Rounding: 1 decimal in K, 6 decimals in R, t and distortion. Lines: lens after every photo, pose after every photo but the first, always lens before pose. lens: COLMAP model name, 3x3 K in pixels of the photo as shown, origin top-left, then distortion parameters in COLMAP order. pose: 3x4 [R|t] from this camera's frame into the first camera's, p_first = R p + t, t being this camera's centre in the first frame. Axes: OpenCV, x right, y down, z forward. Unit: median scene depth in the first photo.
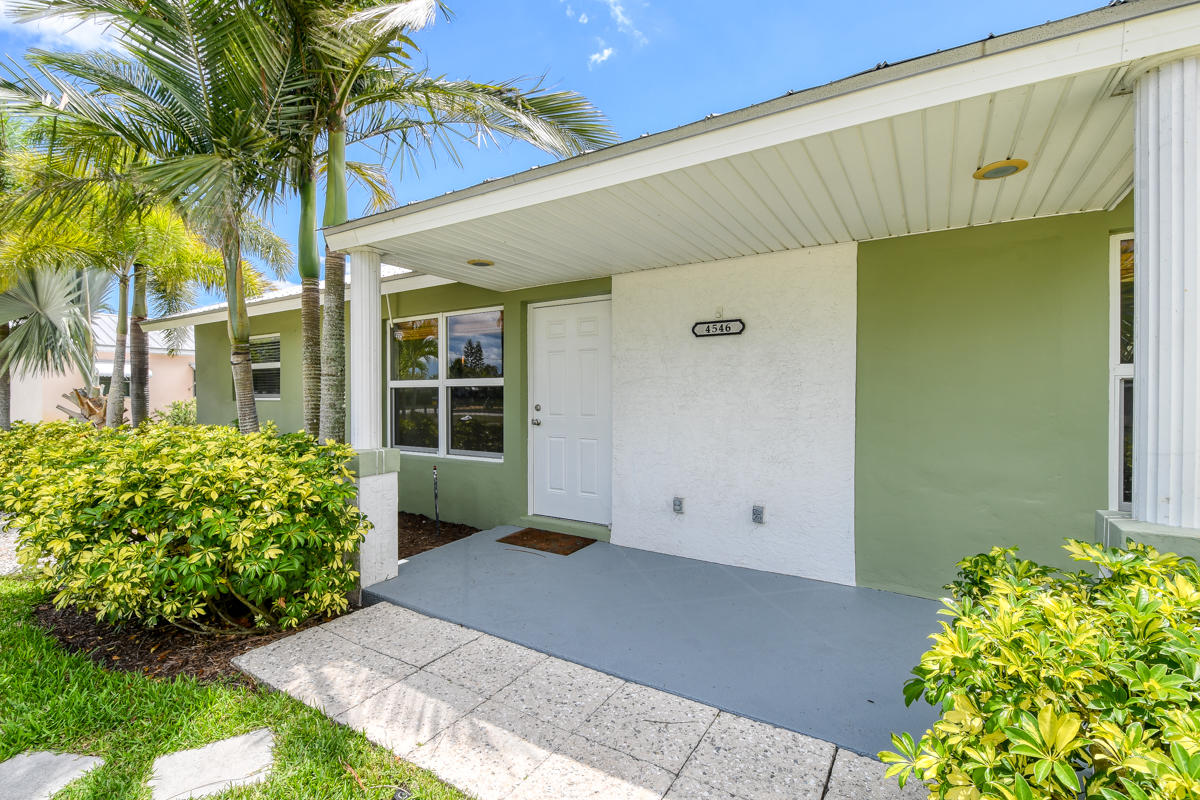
lens RADIAL K [[529.8, 0, 605.5], [0, 529.8, 389.1], [0, 0, 1]] dist [0.001788, -0.000019]
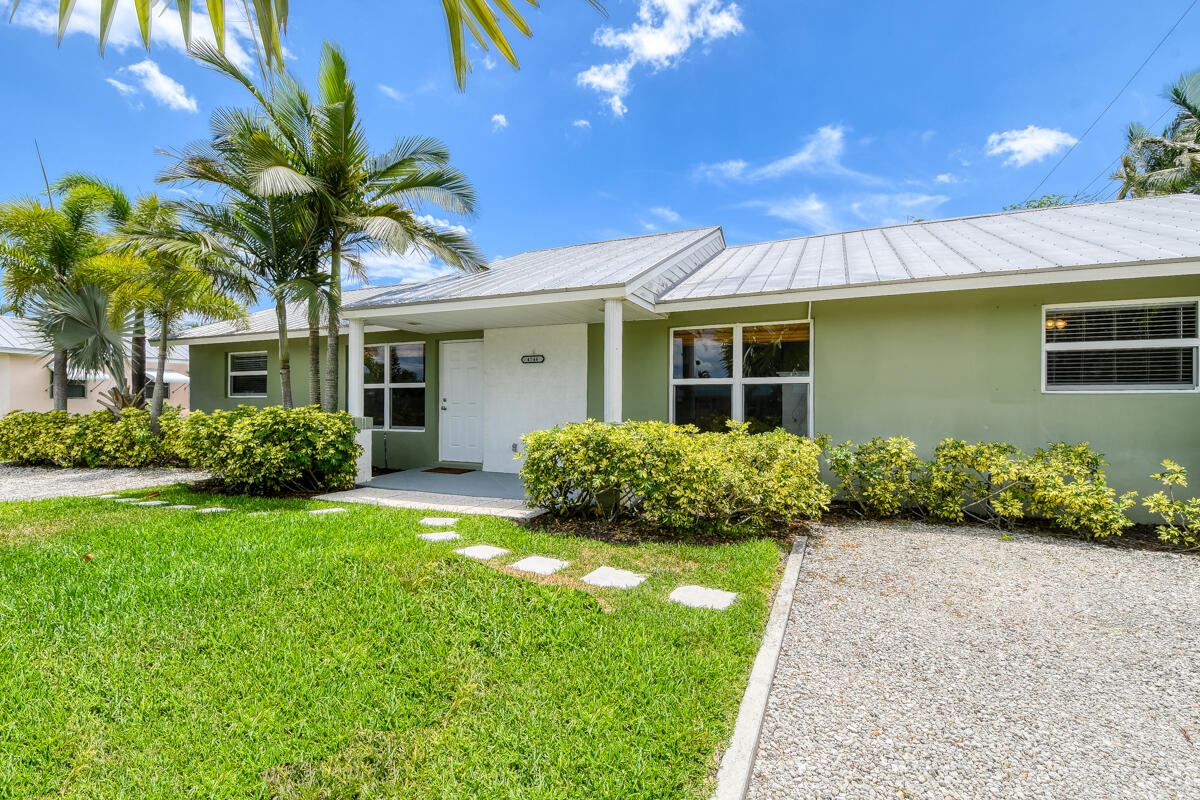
lens RADIAL K [[657.0, 0, 596.2], [0, 657.0, 411.9], [0, 0, 1]] dist [0.000687, 0.000657]
pose [[0.997460, 0.007309, 0.070853, 0.244429], [-0.008450, 0.999839, 0.015816, 0.039882], [-0.070726, -0.016374, 0.997361, -1.350047]]
